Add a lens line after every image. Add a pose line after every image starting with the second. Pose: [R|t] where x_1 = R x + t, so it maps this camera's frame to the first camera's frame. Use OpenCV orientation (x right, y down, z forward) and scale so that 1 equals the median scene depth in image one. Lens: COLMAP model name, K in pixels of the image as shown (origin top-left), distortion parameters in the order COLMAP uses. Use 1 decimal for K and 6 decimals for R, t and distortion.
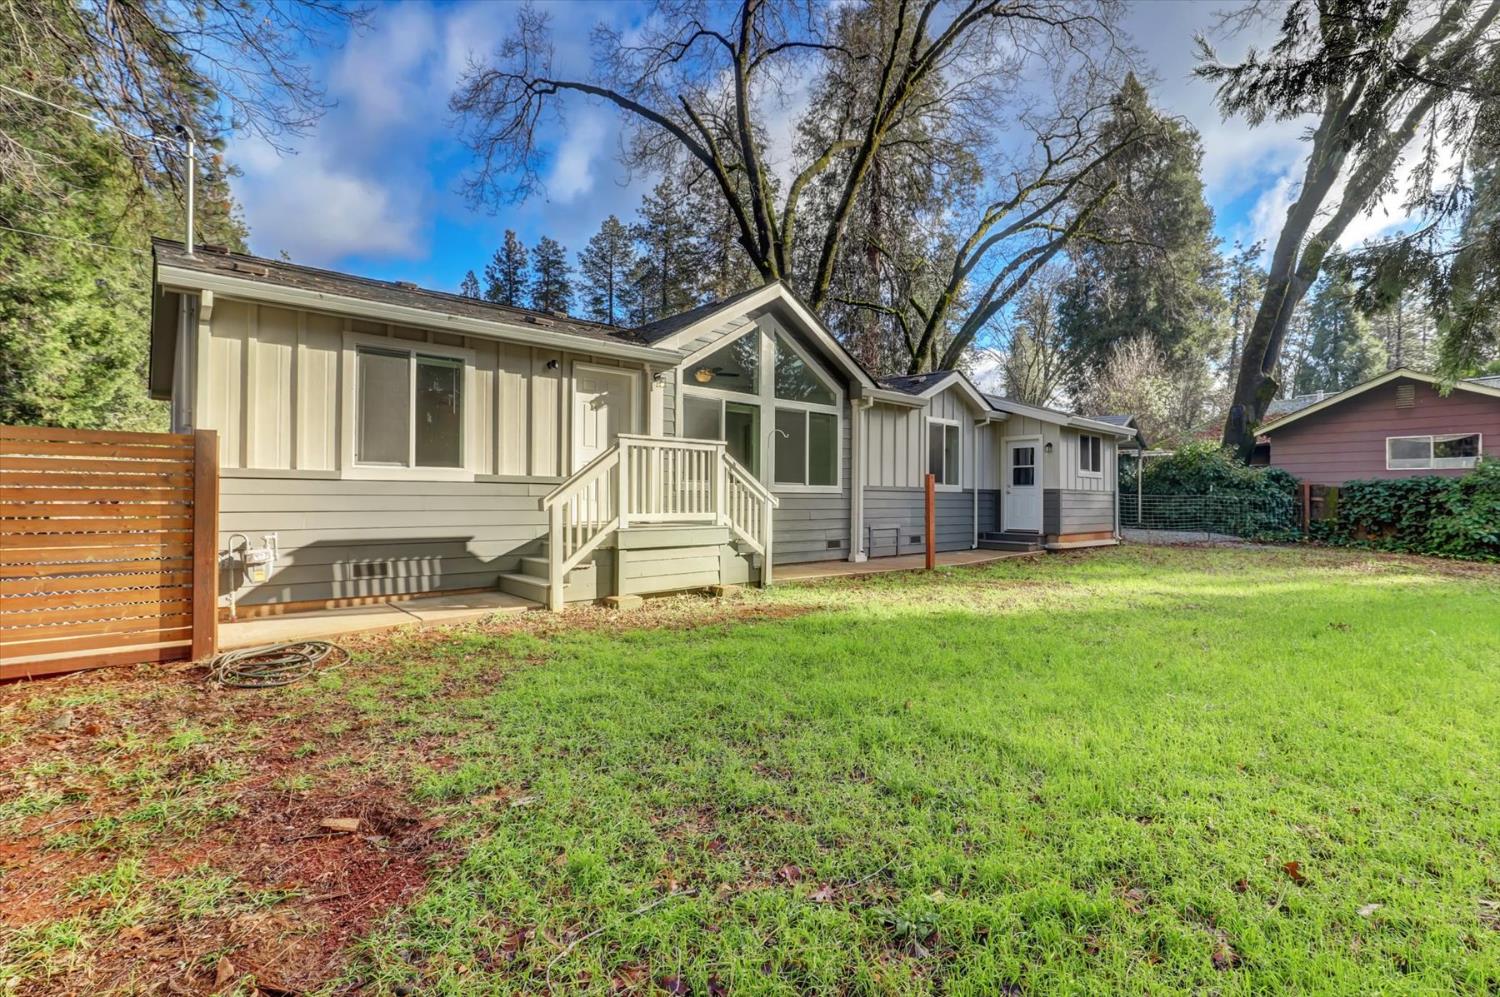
lens RADIAL K [[691.7, 0, 755.2], [0, 691.7, 495.3], [0, 0, 1]] dist [-0.003984, 0.000112]
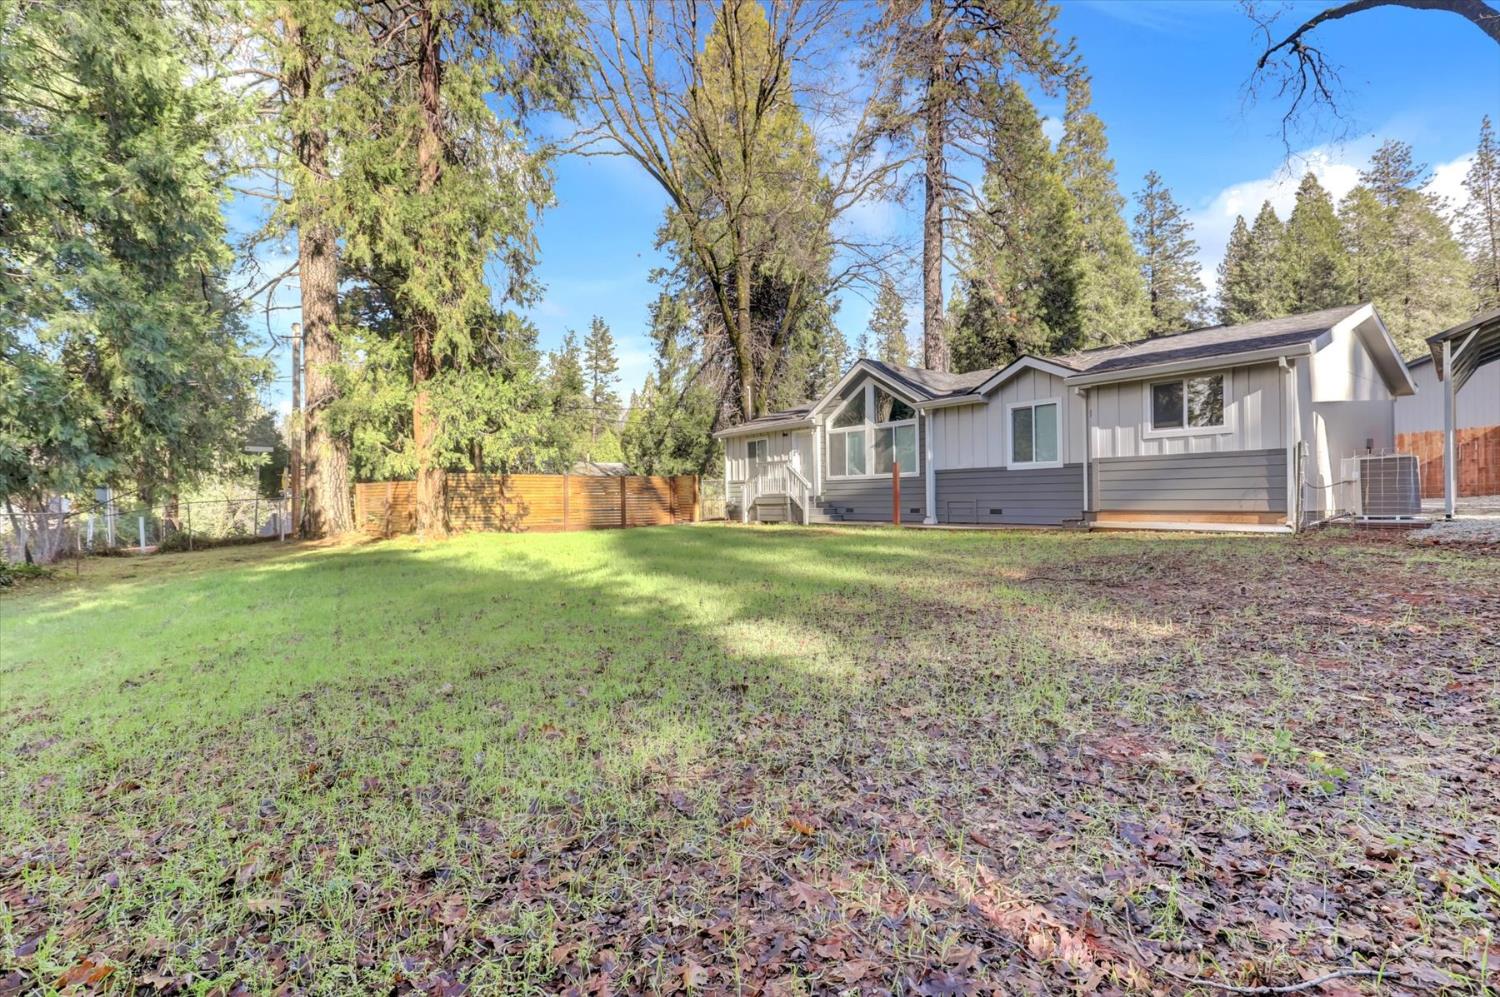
lens RADIAL K [[712.3, 0, 754.9], [0, 712.3, 503.7], [0, 0, 1]] dist [-0.002946, -0.000100]
pose [[-0.093355, -0.000781, -0.995633, 1.065588], [0.016212, 0.999866, -0.002304, 0.033467], [0.995501, -0.016356, -0.093330, 0.505725]]
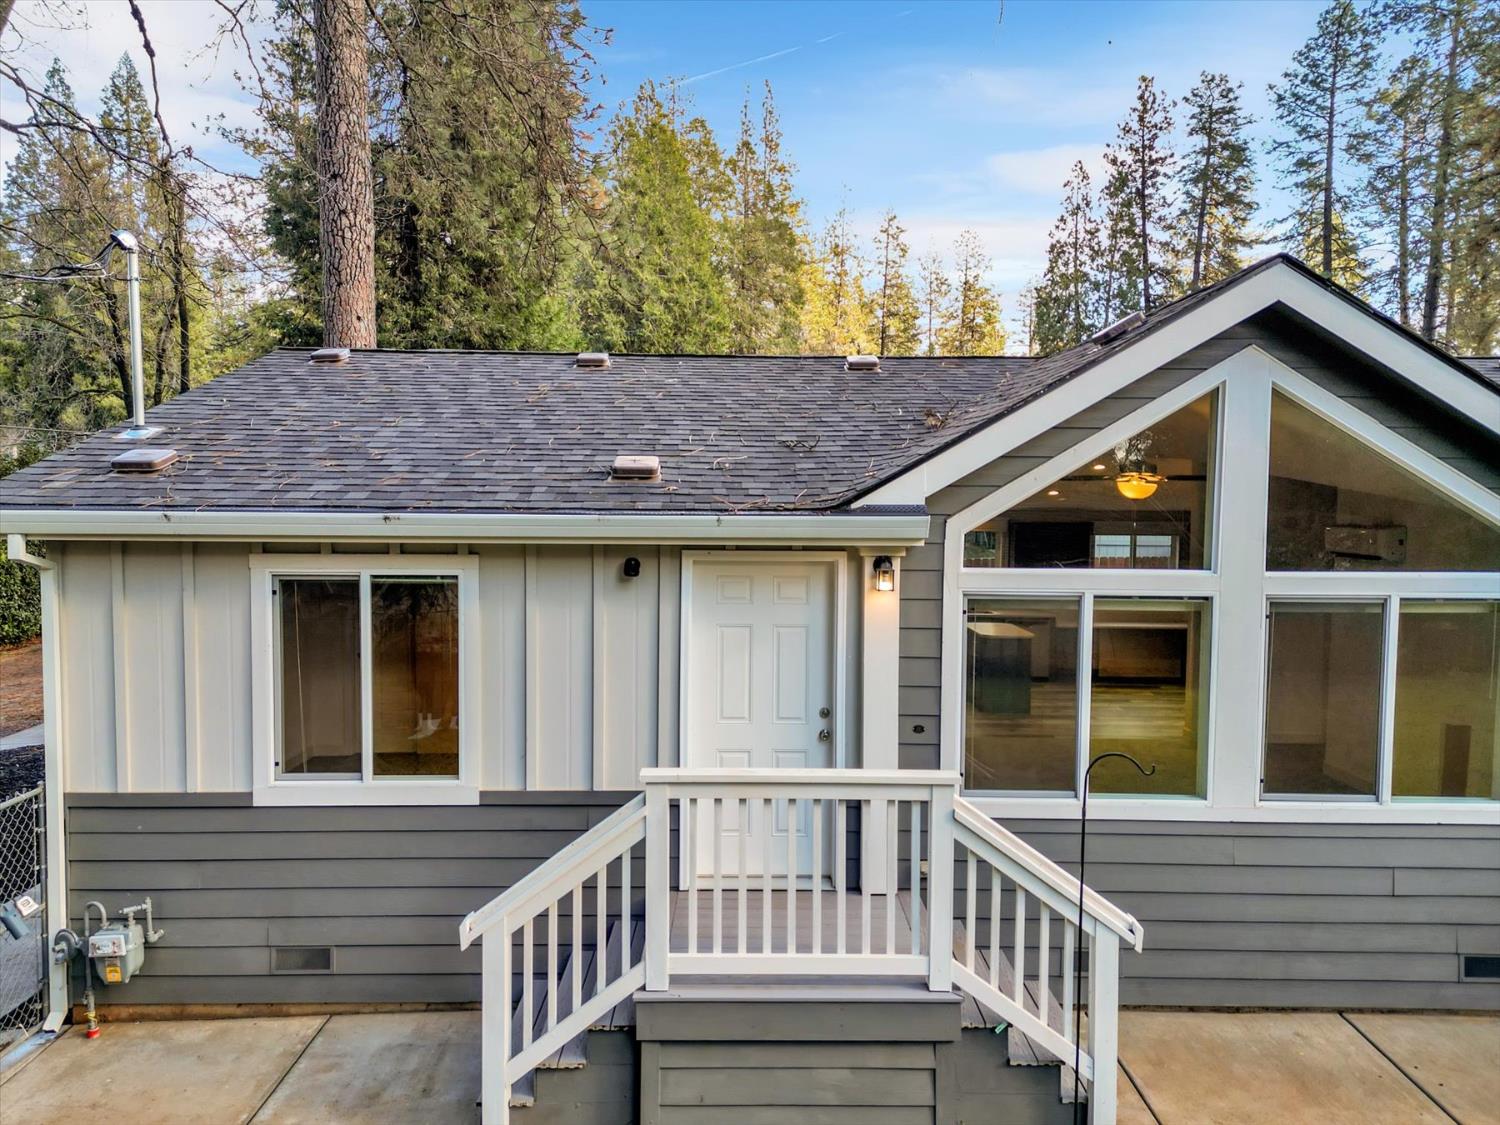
lens RADIAL K [[1092.1, 0, 735.3], [0, 1092.1, 566.2], [0, 0, 1]] dist [0.012823, 0.005062]
pose [[0.753012, 0.038382, -0.656886, 0.116431], [0.001253, 0.998212, 0.059763, -0.104545], [0.658005, -0.045825, 0.751618, 0.214327]]
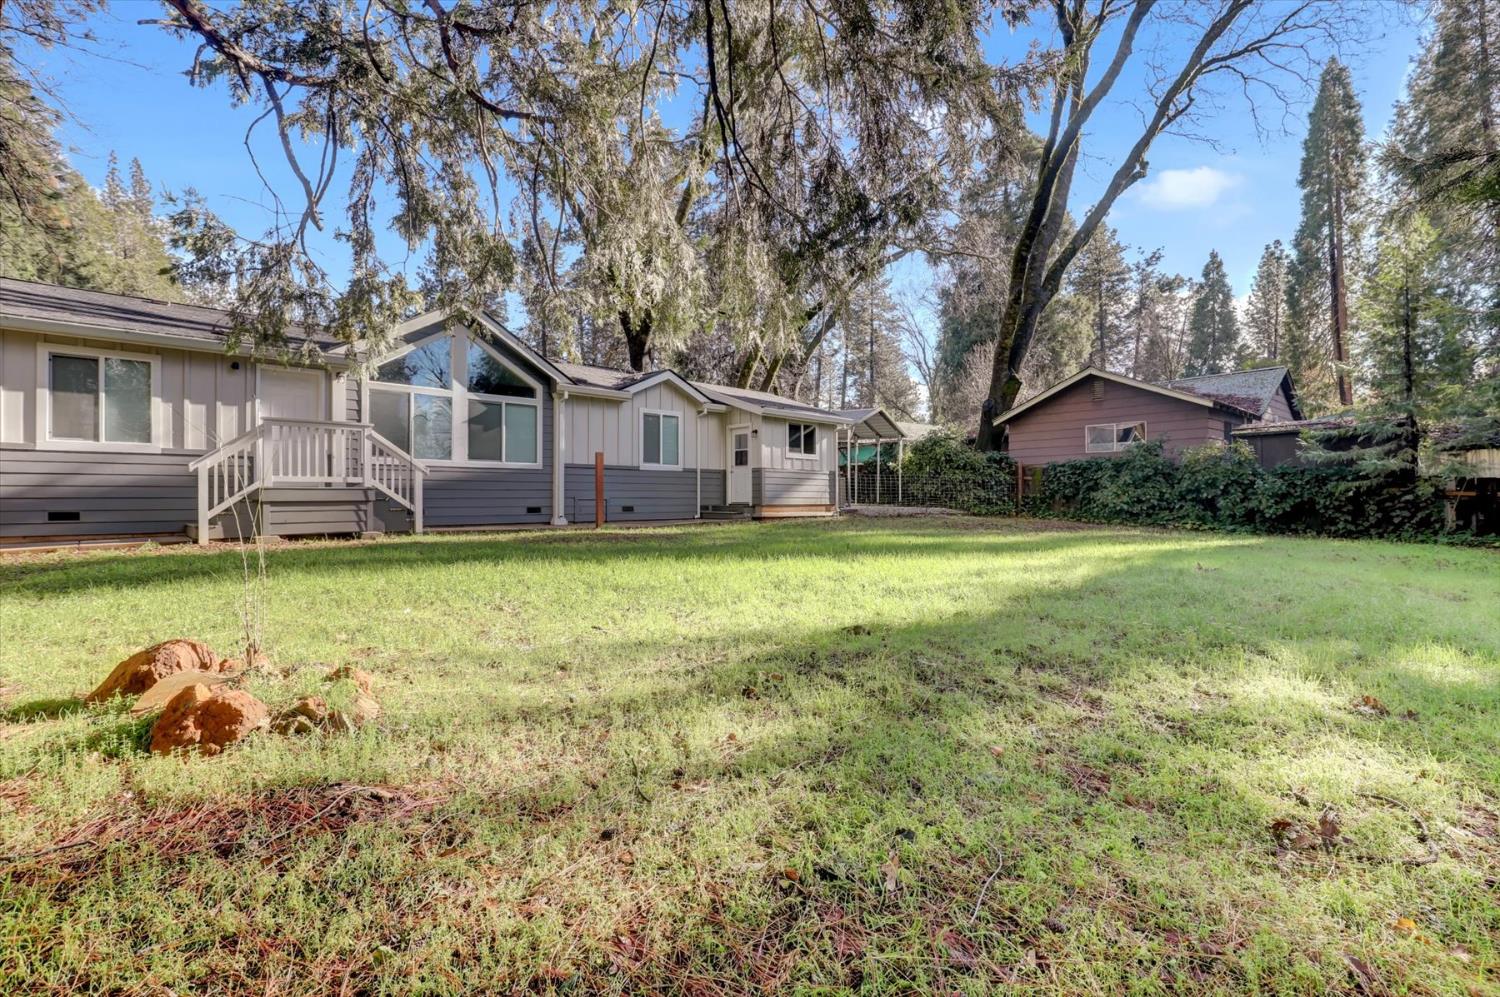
lens RADIAL K [[692.1, 0, 750.0], [0, 692.1, 498.5], [0, 0, 1]] dist [-0.004307, -0.000523]
pose [[0.998879, -0.010064, 0.046253, 0.279794], [0.009867, 0.999941, 0.004480, 0.030271], [-0.046296, -0.004018, 0.998920, -0.160717]]
